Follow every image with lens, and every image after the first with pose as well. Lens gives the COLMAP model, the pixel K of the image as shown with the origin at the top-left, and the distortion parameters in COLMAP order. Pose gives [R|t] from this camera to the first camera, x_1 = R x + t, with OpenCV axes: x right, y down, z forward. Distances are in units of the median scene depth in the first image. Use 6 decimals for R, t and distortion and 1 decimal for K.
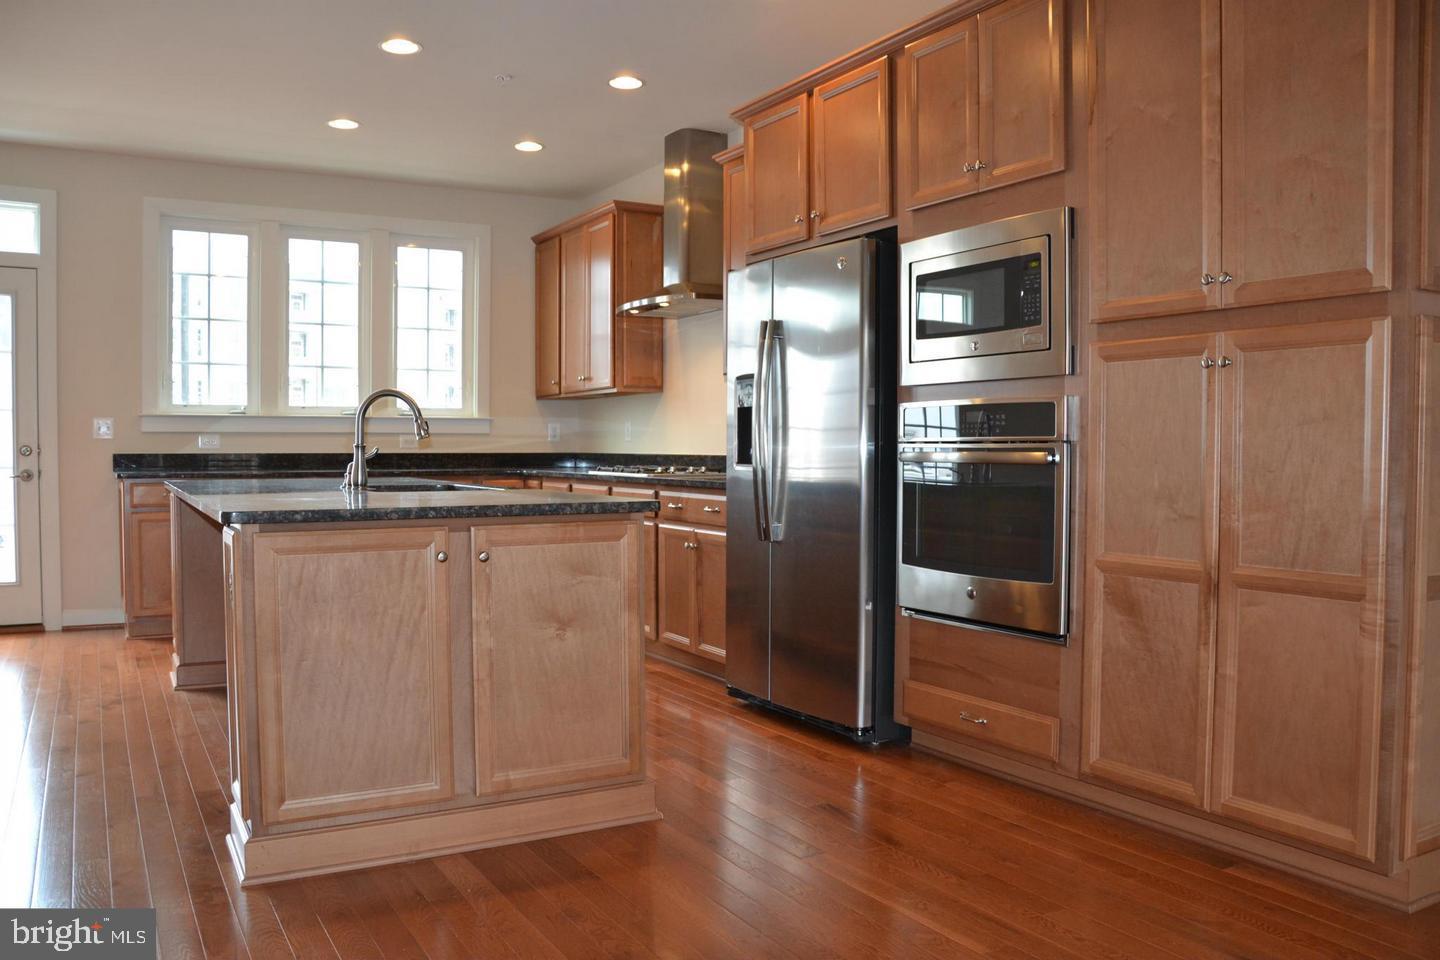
lens RADIAL K [[1137.2, 0, 720.0], [0, 1137.2, 480.0], [0, 0, 1]] dist [-0.084559, 0.005767]
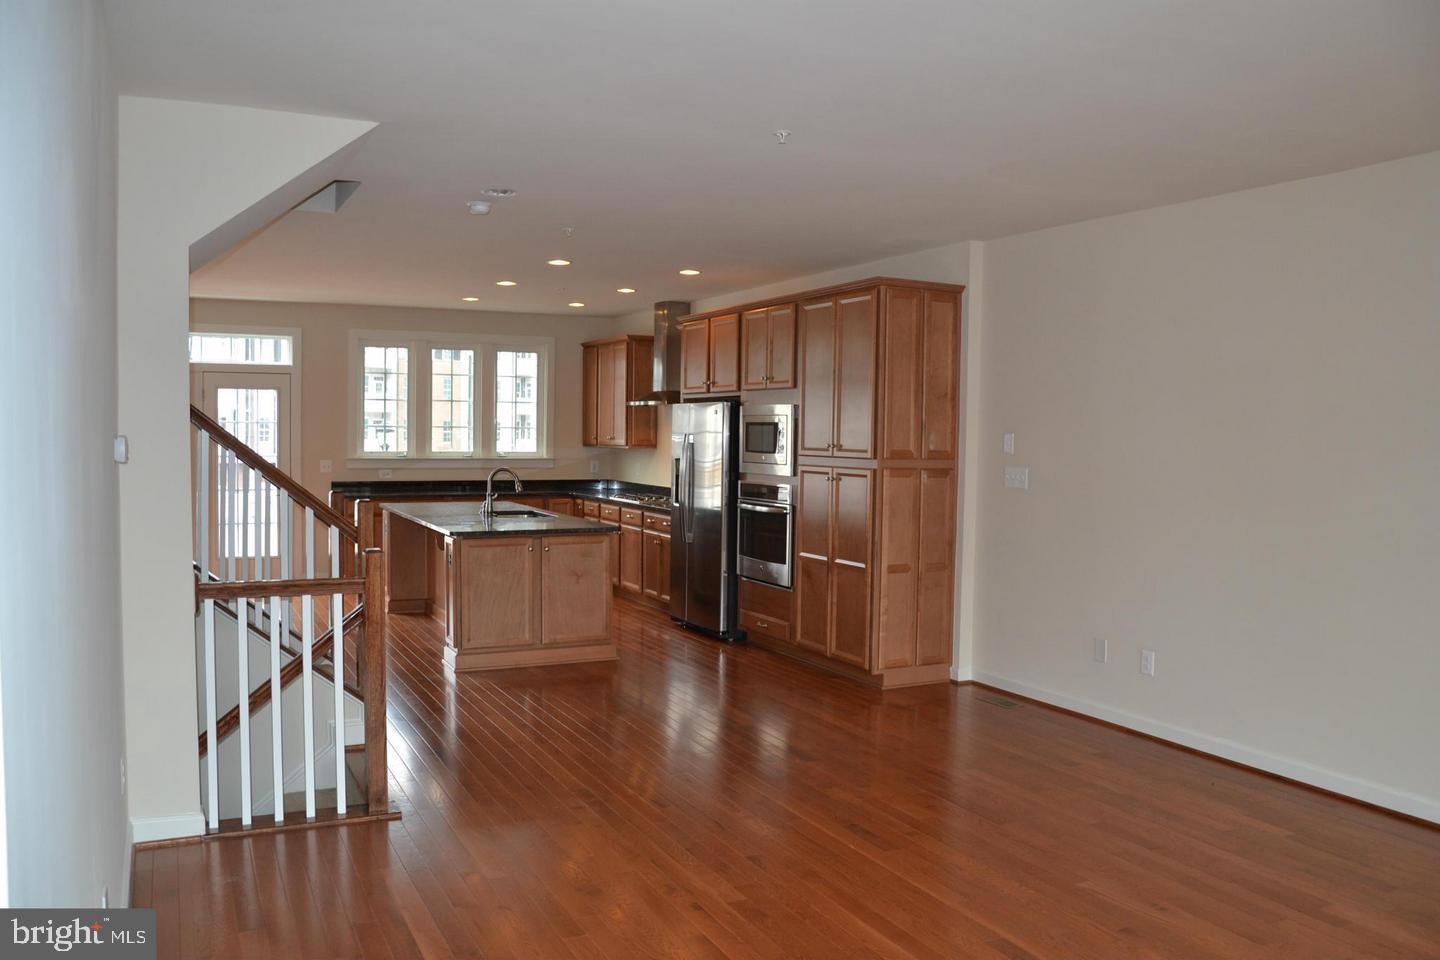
lens RADIAL K [[1137.2, 0, 720.0], [0, 1137.2, 480.0], [0, 0, 1]] dist [-0.084559, 0.005767]
pose [[0.998115, 0.013026, -0.059969, 0.170829], [-0.012157, 0.999816, 0.014836, -0.067552], [0.060151, -0.014079, 0.998090, -0.784459]]
